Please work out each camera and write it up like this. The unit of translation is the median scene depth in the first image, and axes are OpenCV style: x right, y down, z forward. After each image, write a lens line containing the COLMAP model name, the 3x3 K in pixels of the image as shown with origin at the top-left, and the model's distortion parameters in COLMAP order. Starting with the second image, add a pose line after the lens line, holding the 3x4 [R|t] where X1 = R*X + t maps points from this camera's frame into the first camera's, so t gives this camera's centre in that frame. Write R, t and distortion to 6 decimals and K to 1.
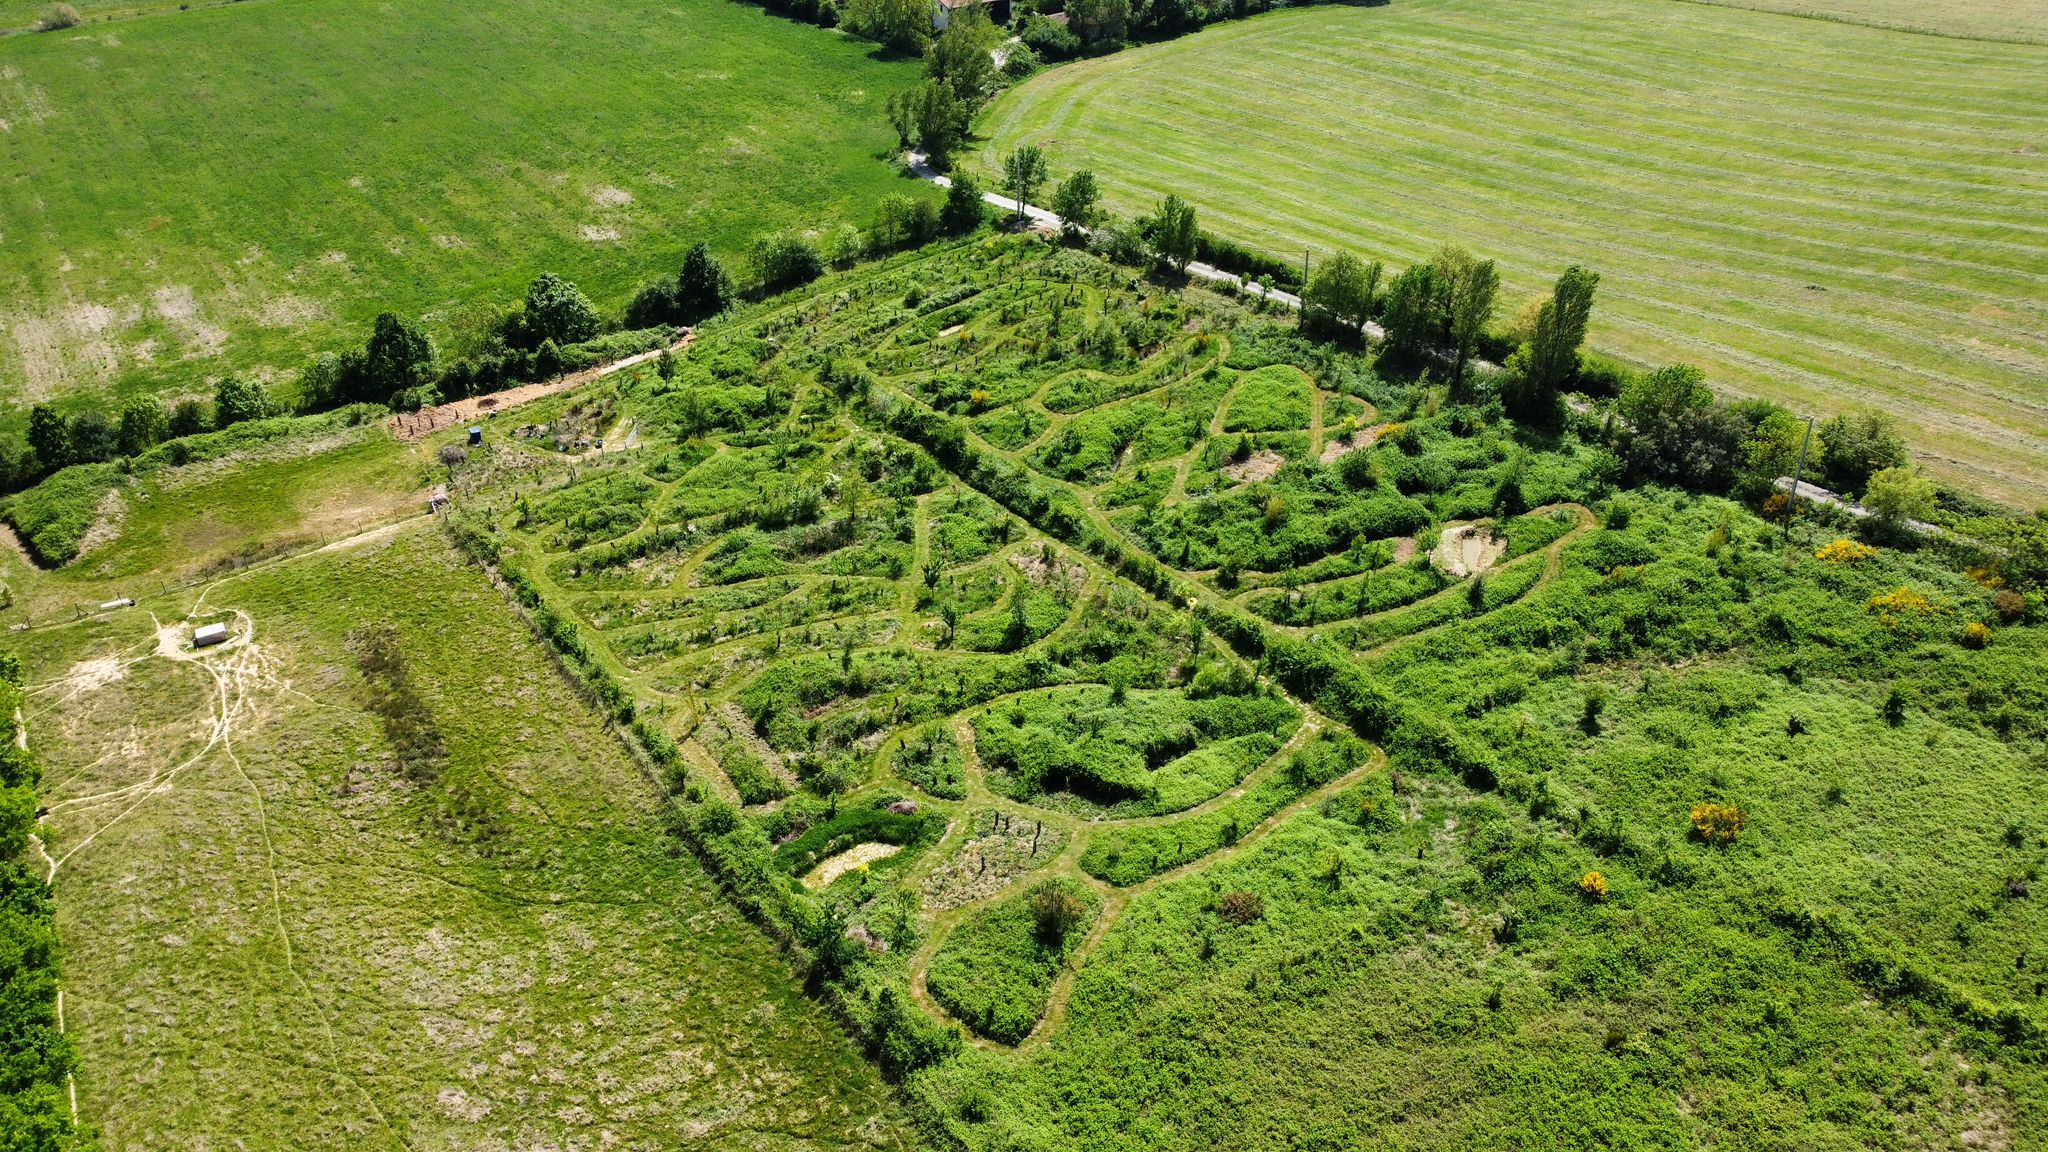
lens RADIAL K [[1543.3, 0, 1023.9], [0, 1543.3, 574.8], [0, 0, 1]] dist [0.004028, -0.000285]
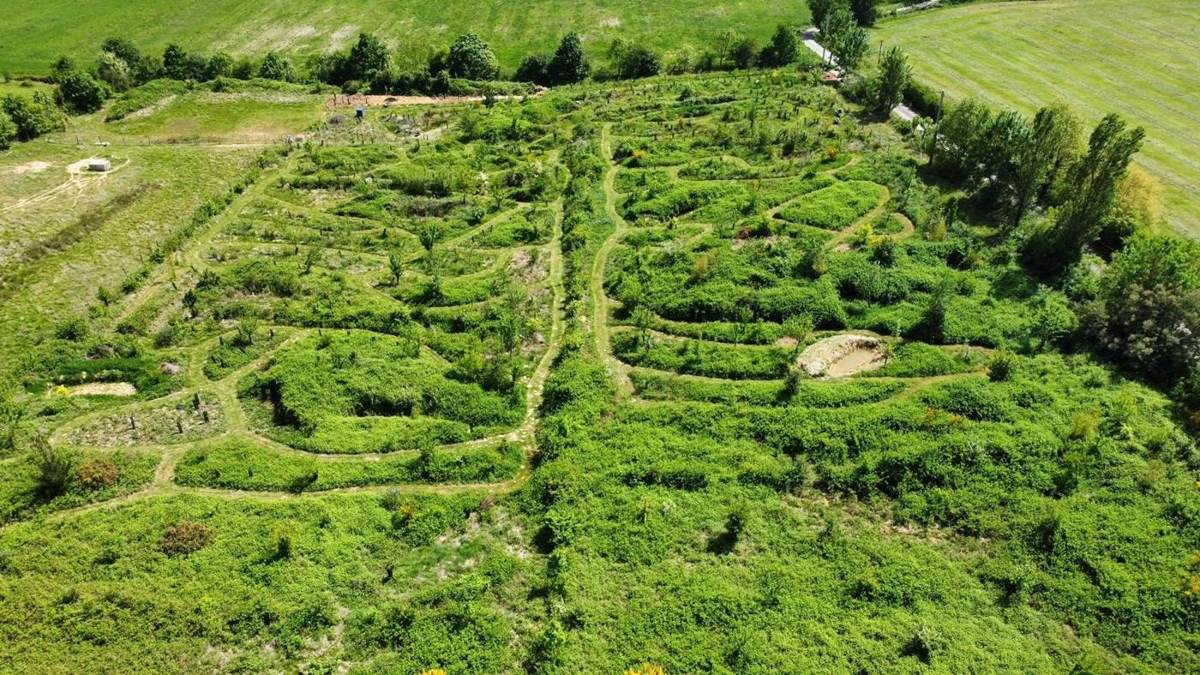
lens RADIAL K [[904.3, 0, 599.8], [0, 904.3, 338.5], [0, 0, 1]] dist [0.004028, -0.000285]
pose [[0.833481, 0.305139, -0.460651, 0.396008], [-0.307102, 0.948881, 0.072891, -0.019461], [0.459345, 0.080714, 0.884583, 0.403439]]
